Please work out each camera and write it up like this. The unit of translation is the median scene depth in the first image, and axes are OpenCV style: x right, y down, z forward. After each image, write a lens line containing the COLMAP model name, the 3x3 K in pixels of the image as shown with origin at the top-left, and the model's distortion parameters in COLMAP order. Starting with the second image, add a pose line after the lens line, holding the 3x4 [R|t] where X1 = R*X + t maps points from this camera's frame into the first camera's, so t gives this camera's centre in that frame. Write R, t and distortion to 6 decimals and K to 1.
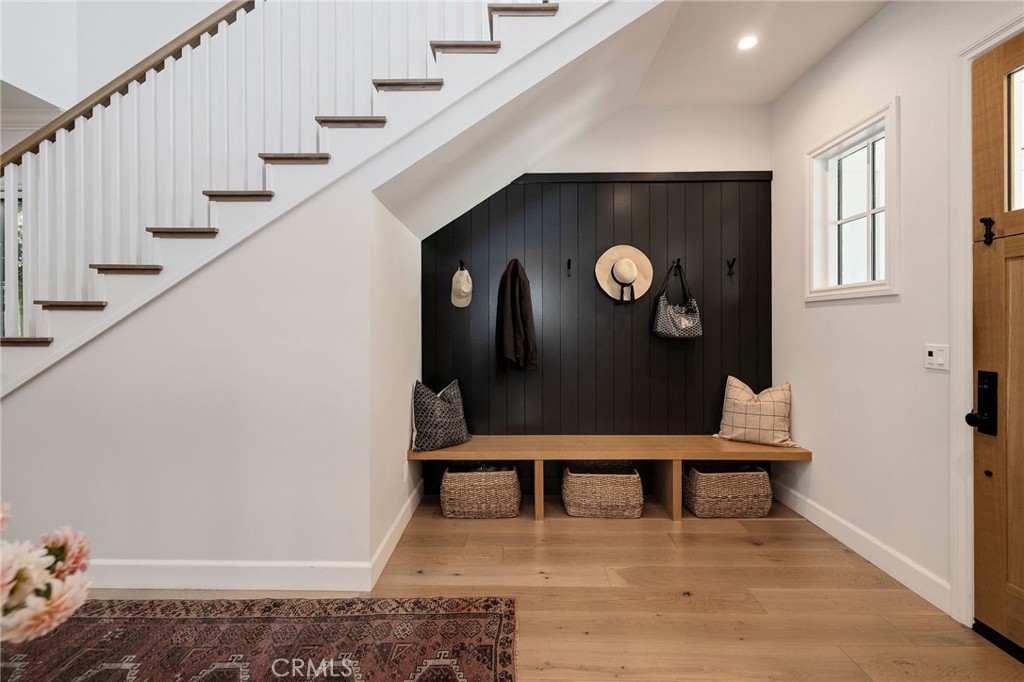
lens RADIAL K [[433.5, 0, 511.0], [0, 433.5, 325.5], [0, 0, 1]] dist [0.000514, -0.000231]
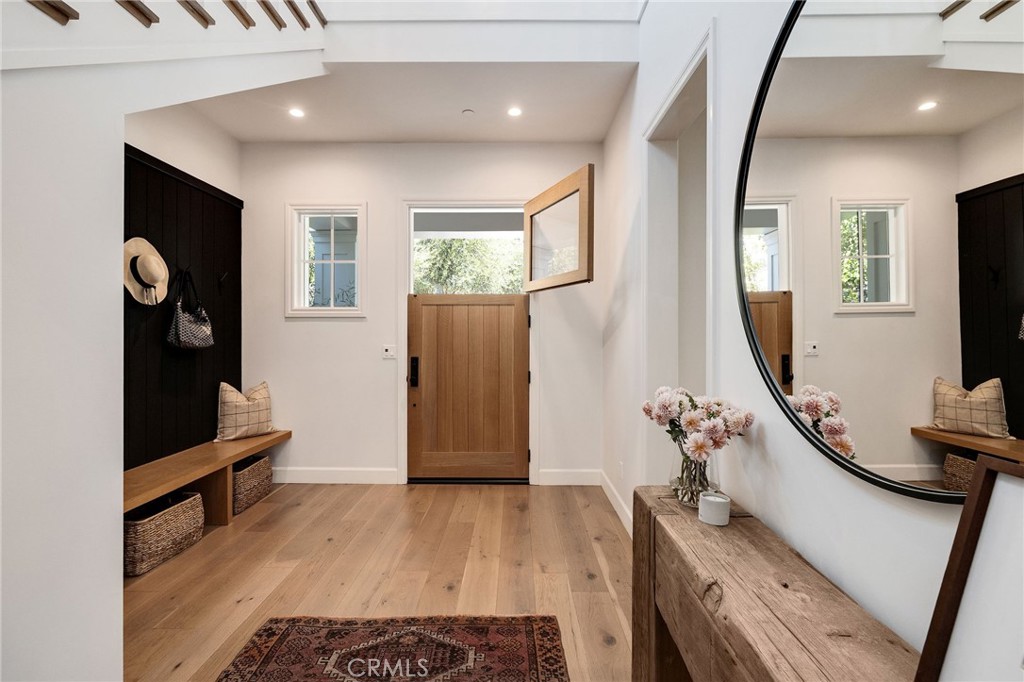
lens RADIAL K [[453.6, 0, 517.3], [0, 453.6, 336.4], [0, 0, 1]] dist [-0.003827, -0.000327]
pose [[-0.009597, 0.001382, 0.999953, -0.886501], [-0.001598, 0.999998, -0.001397, 0.006102], [-0.999953, -0.001612, -0.009595, 0.411063]]
